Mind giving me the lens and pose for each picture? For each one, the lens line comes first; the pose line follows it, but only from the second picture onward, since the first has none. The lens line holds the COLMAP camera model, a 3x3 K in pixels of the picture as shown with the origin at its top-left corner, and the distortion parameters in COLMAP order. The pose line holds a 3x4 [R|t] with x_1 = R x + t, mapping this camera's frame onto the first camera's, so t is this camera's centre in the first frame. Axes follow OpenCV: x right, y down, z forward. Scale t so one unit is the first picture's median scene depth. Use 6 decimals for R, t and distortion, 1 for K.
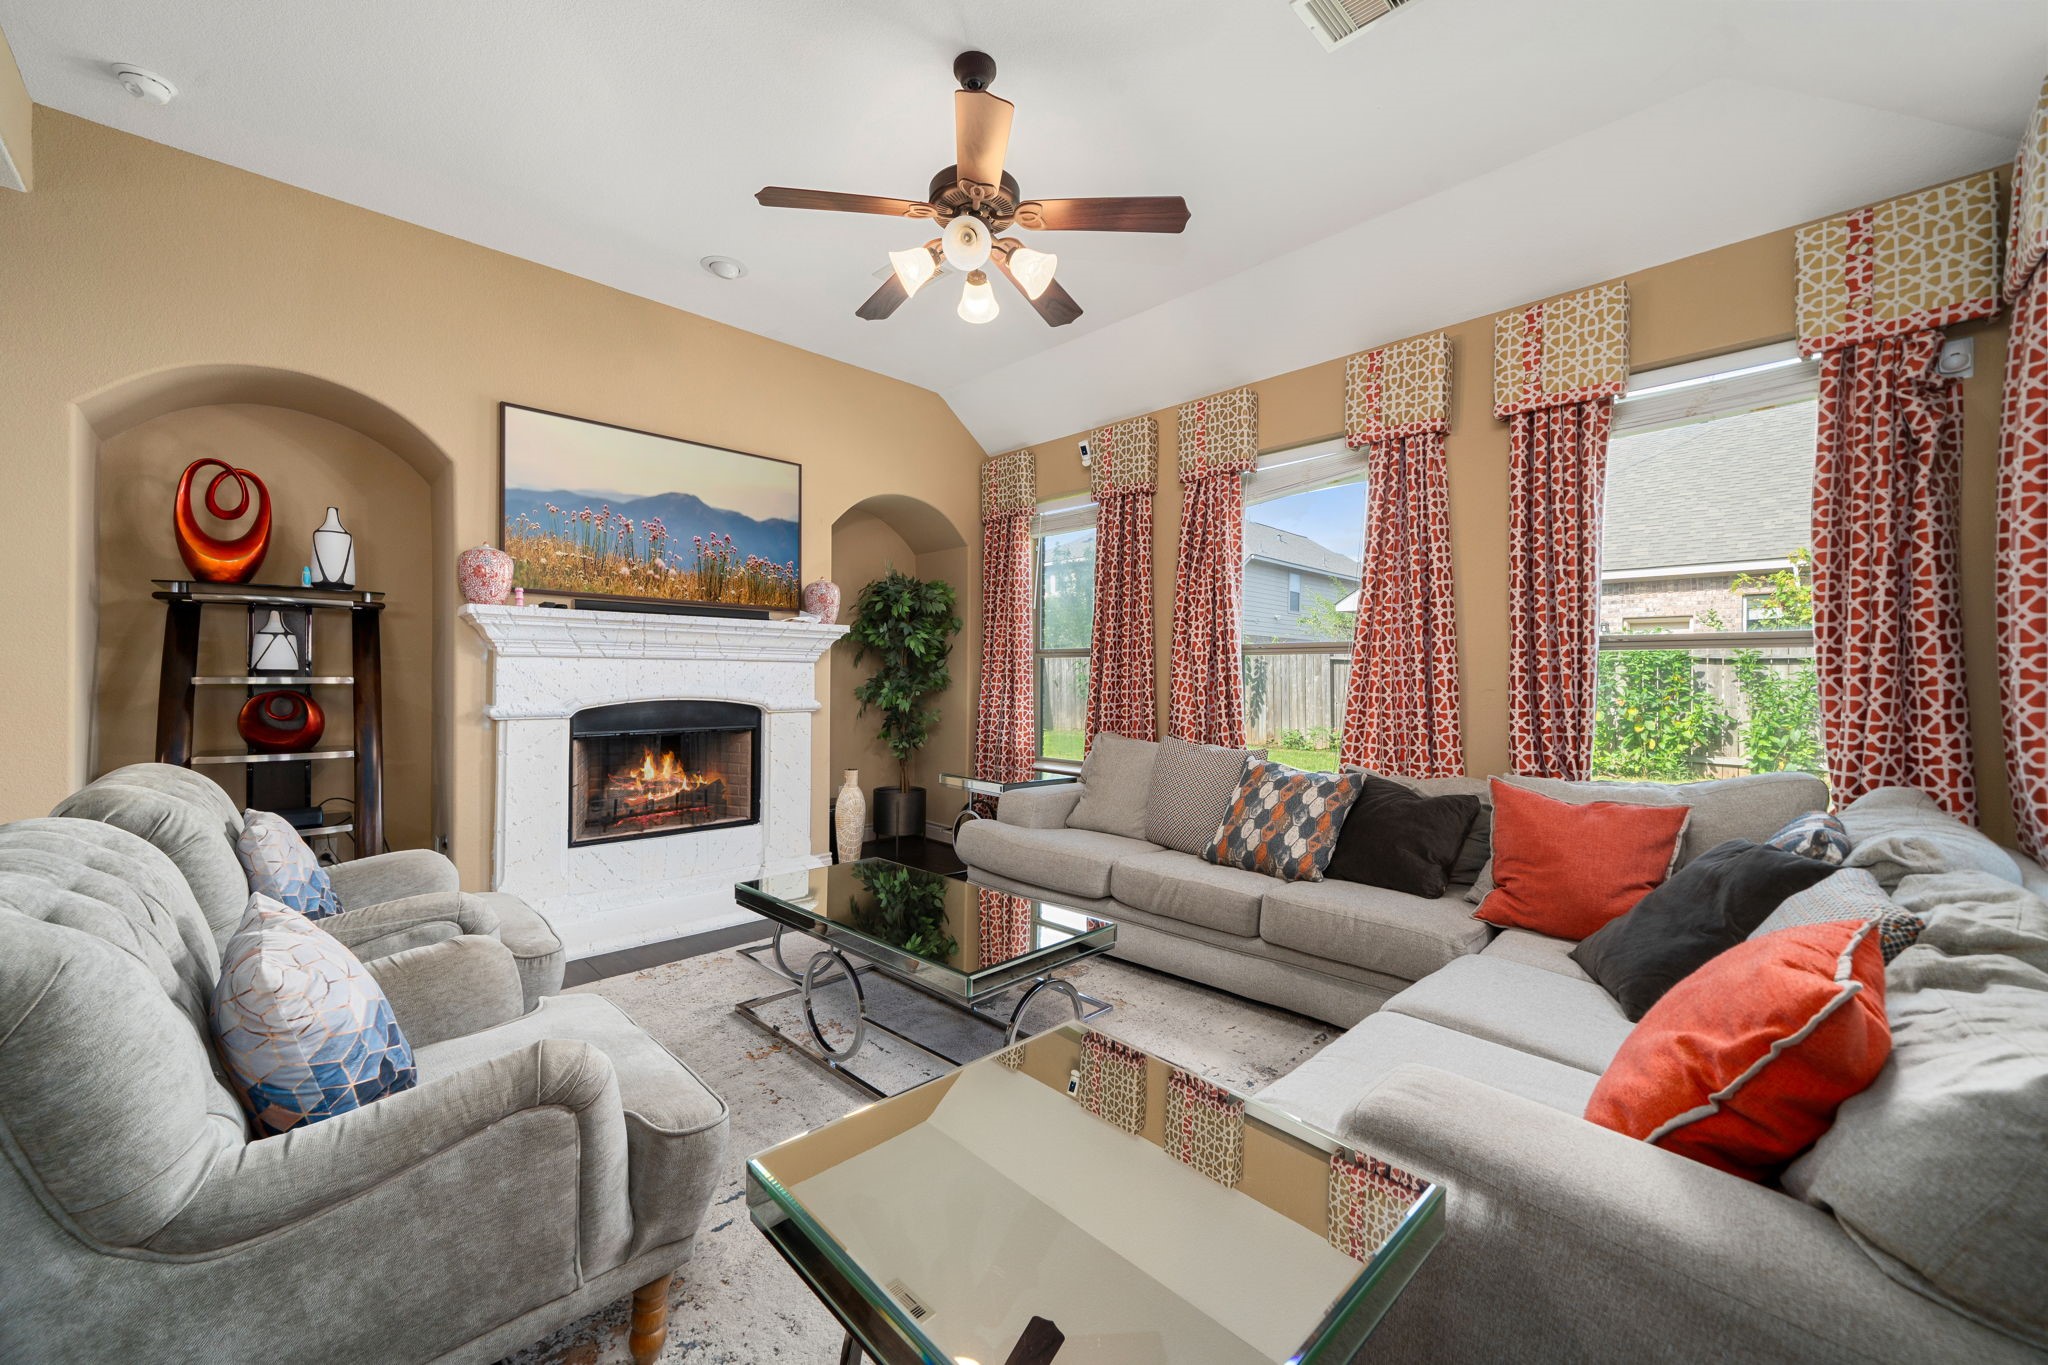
lens RADIAL K [[783.6, 0, 1017.3], [0, 783.6, 678.0], [0, 0, 1]] dist [-0.002382, -0.000296]
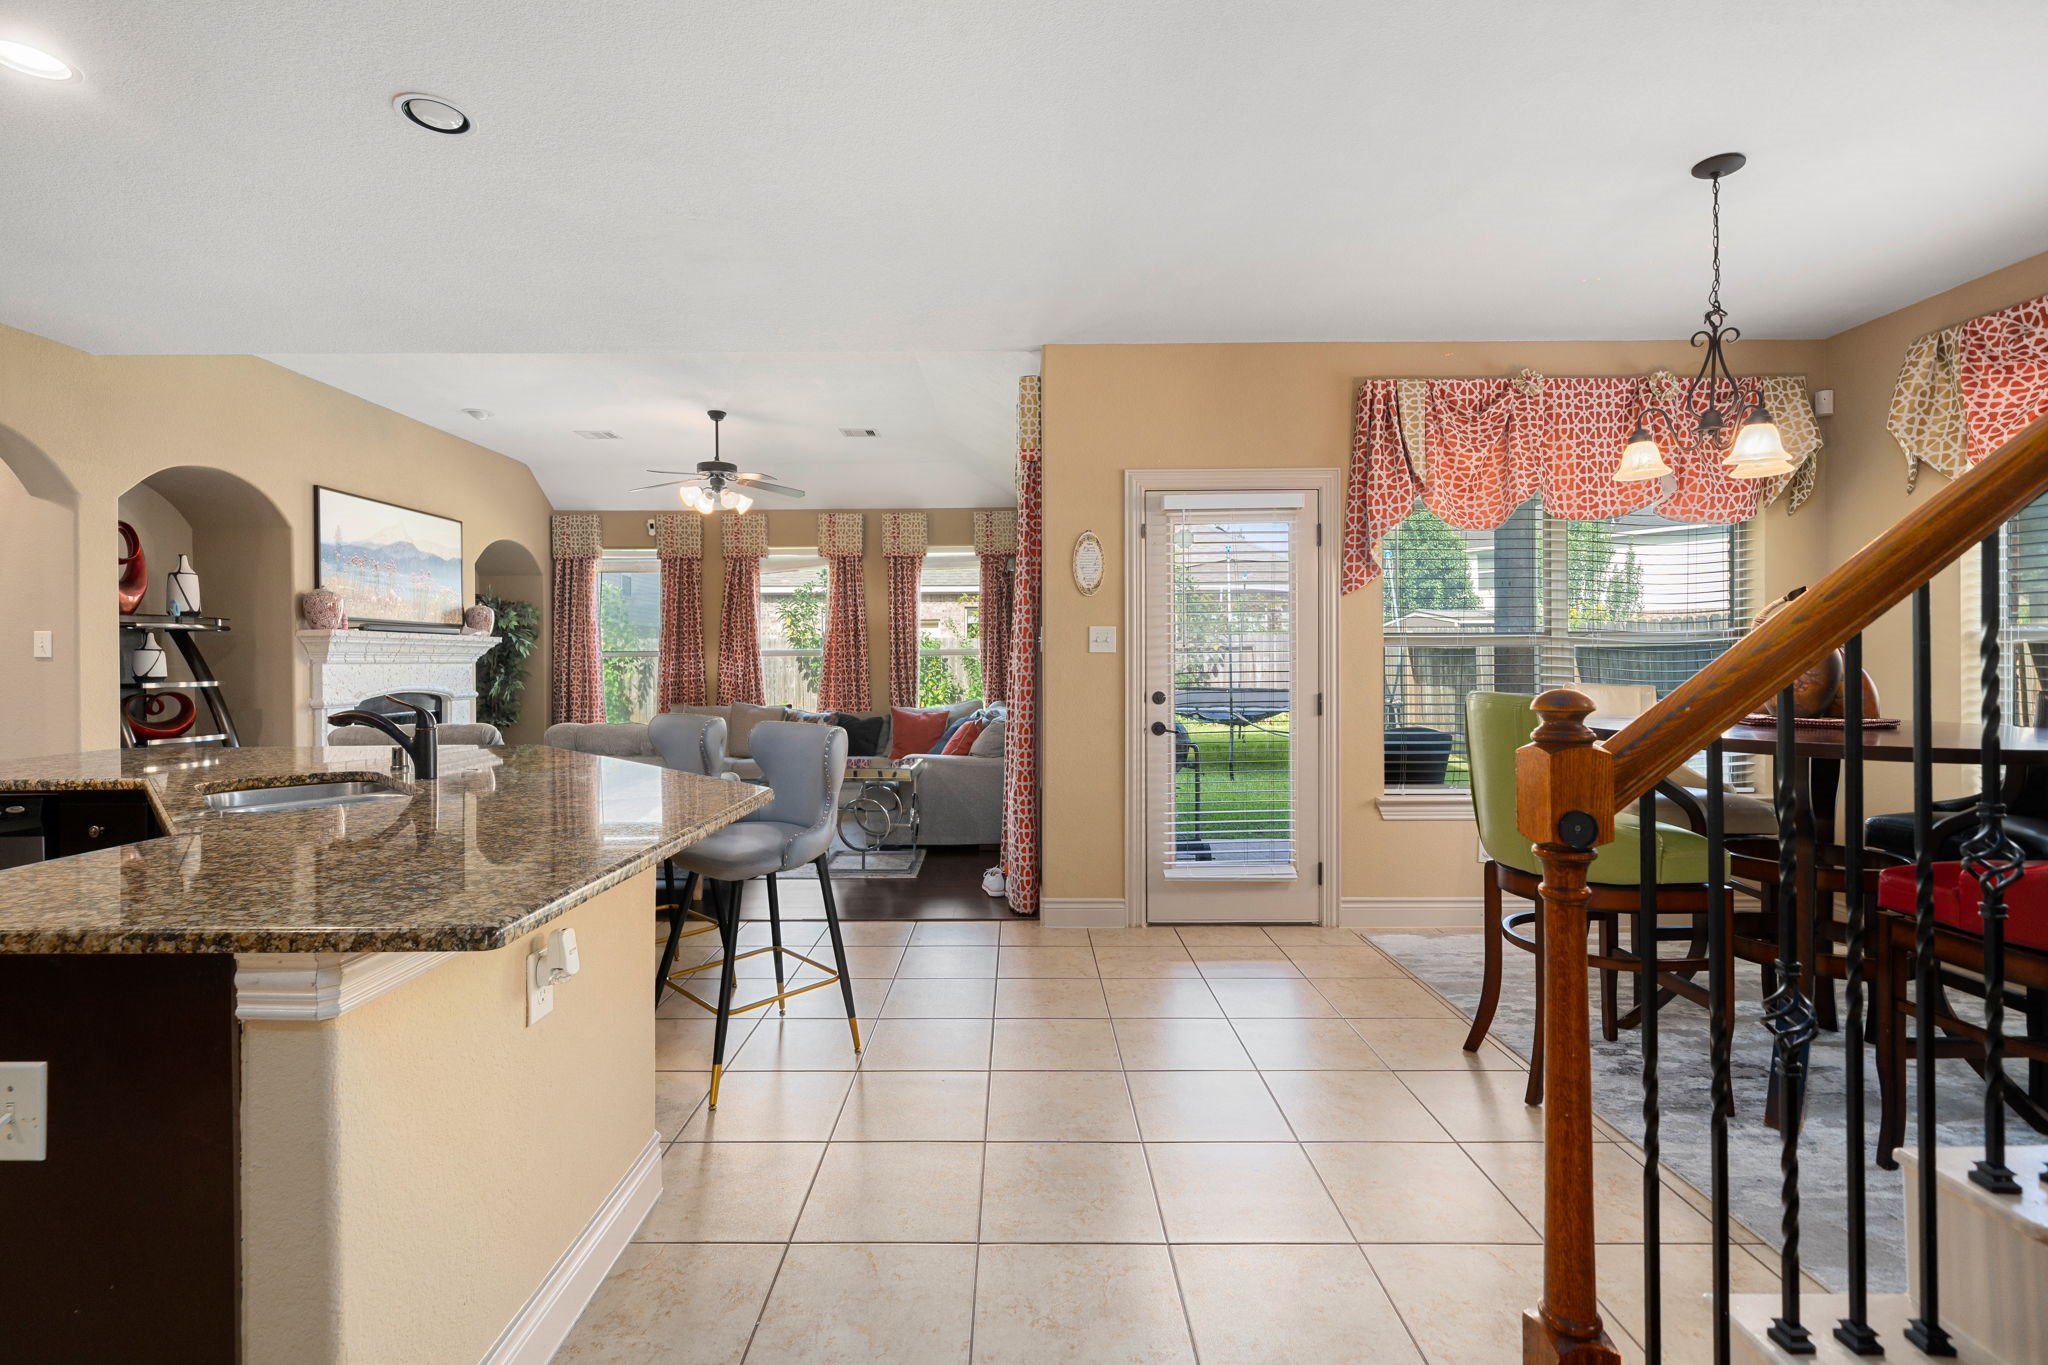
lens RADIAL K [[904.9, 0, 1019.0], [0, 904.9, 664.6], [0, 0, 1]] dist [-0.000990, 0.000266]
pose [[0.693562, -0.014307, 0.720254, -1.039311], [0.012580, 0.999891, 0.007748, -0.025368], [-0.720287, 0.003687, 0.693667, -1.146263]]
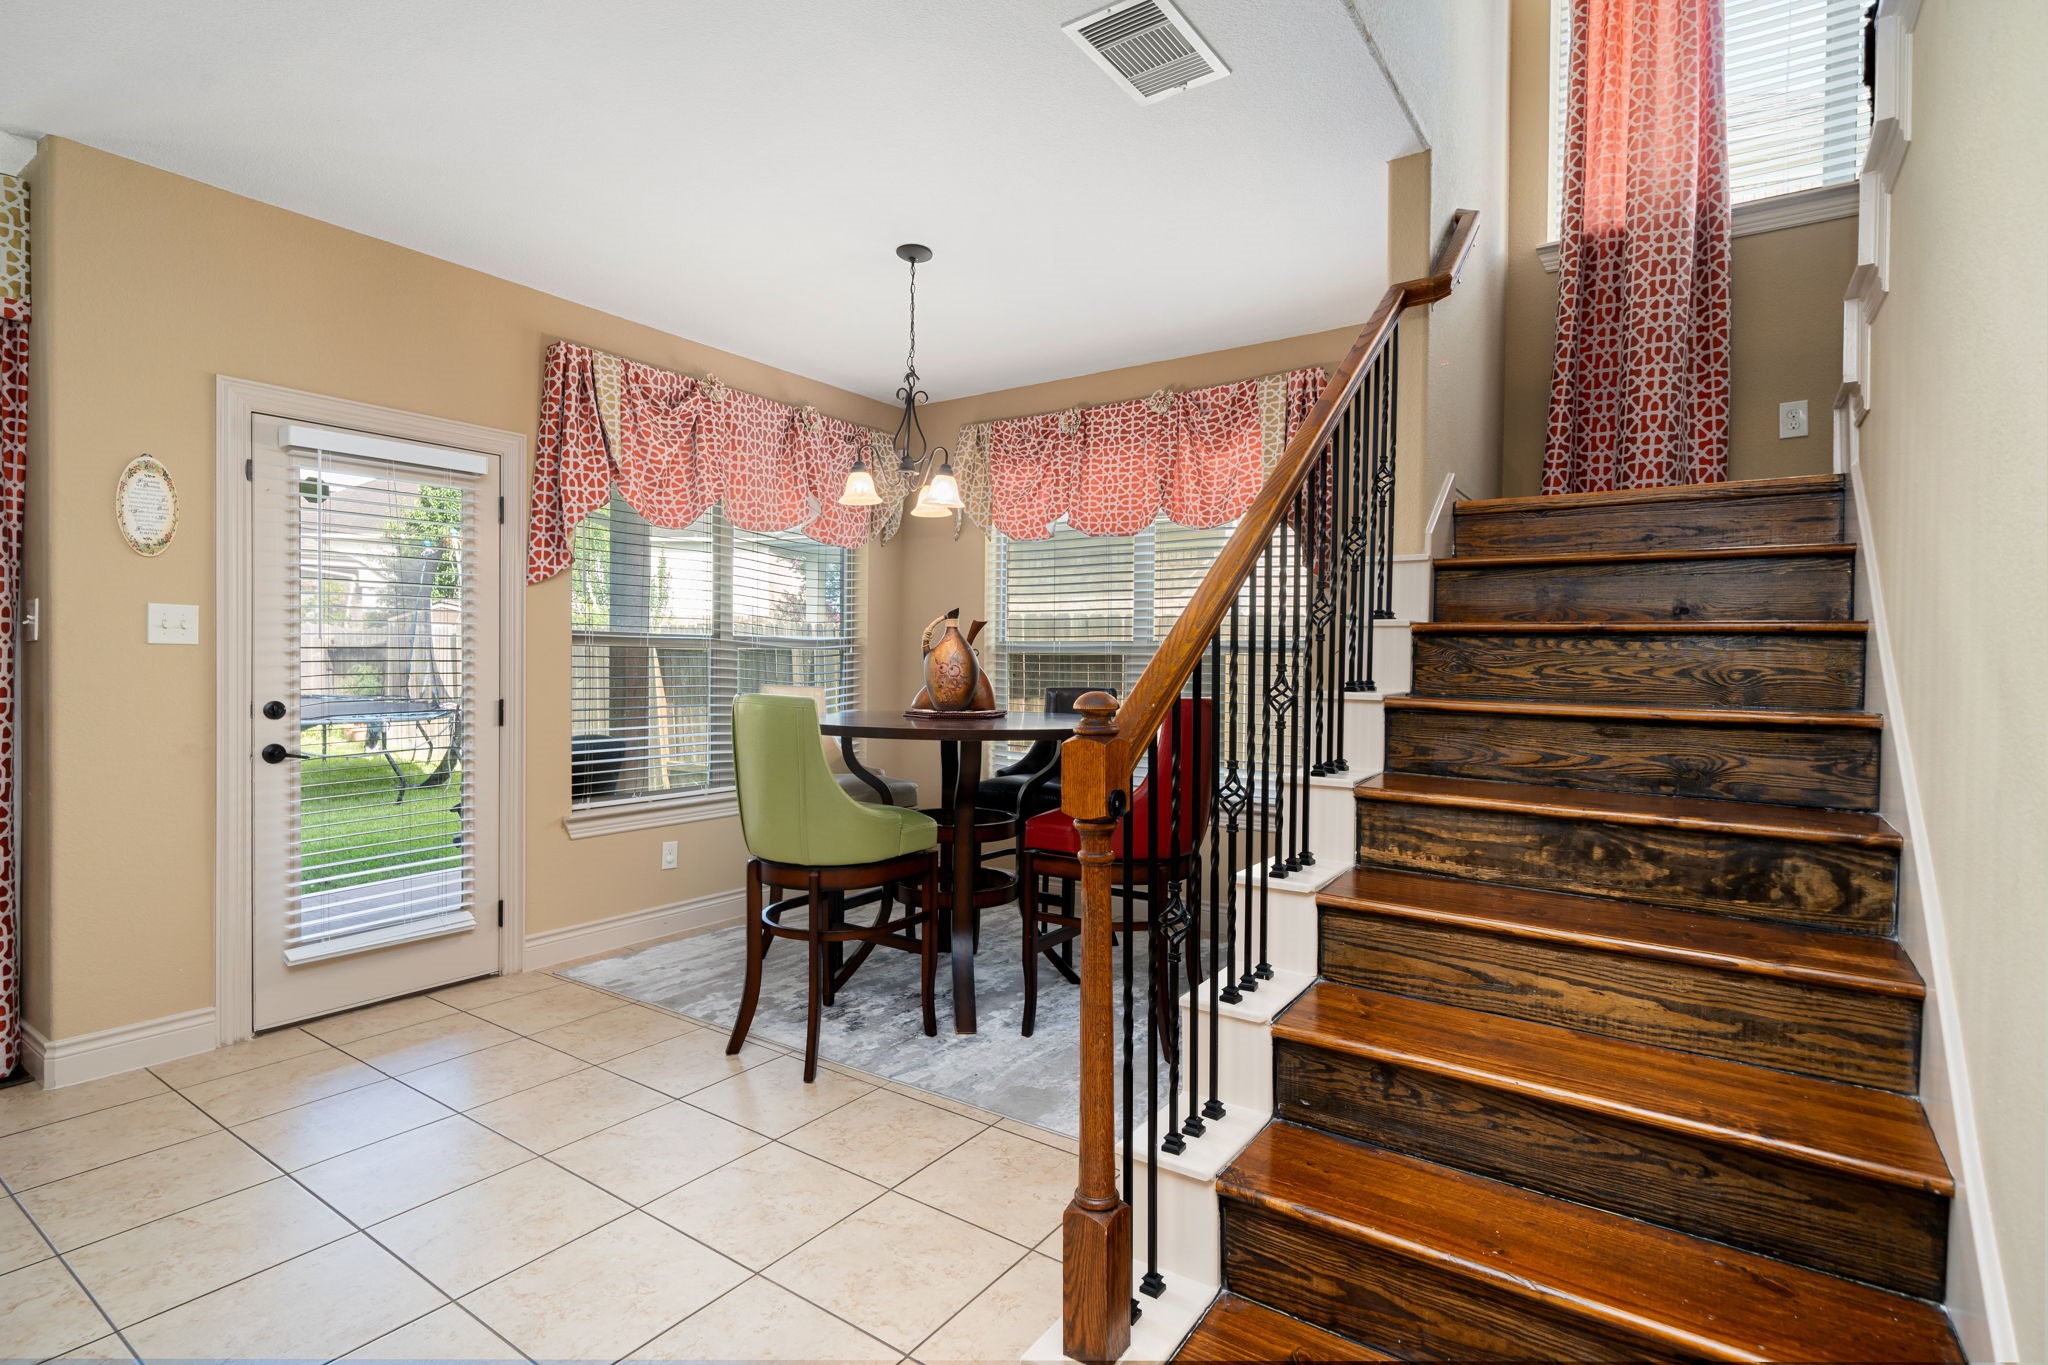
lens RADIAL K [[982.8, 0, 1025.9], [0, 982.8, 679.2], [0, 0, 1]] dist [-0.001390, 0.000529]
pose [[-0.193843, -0.026048, 0.980687, -1.088808], [-0.007466, 0.999658, 0.025076, -0.027240], [-0.981004, -0.002461, -0.193971, -0.941316]]
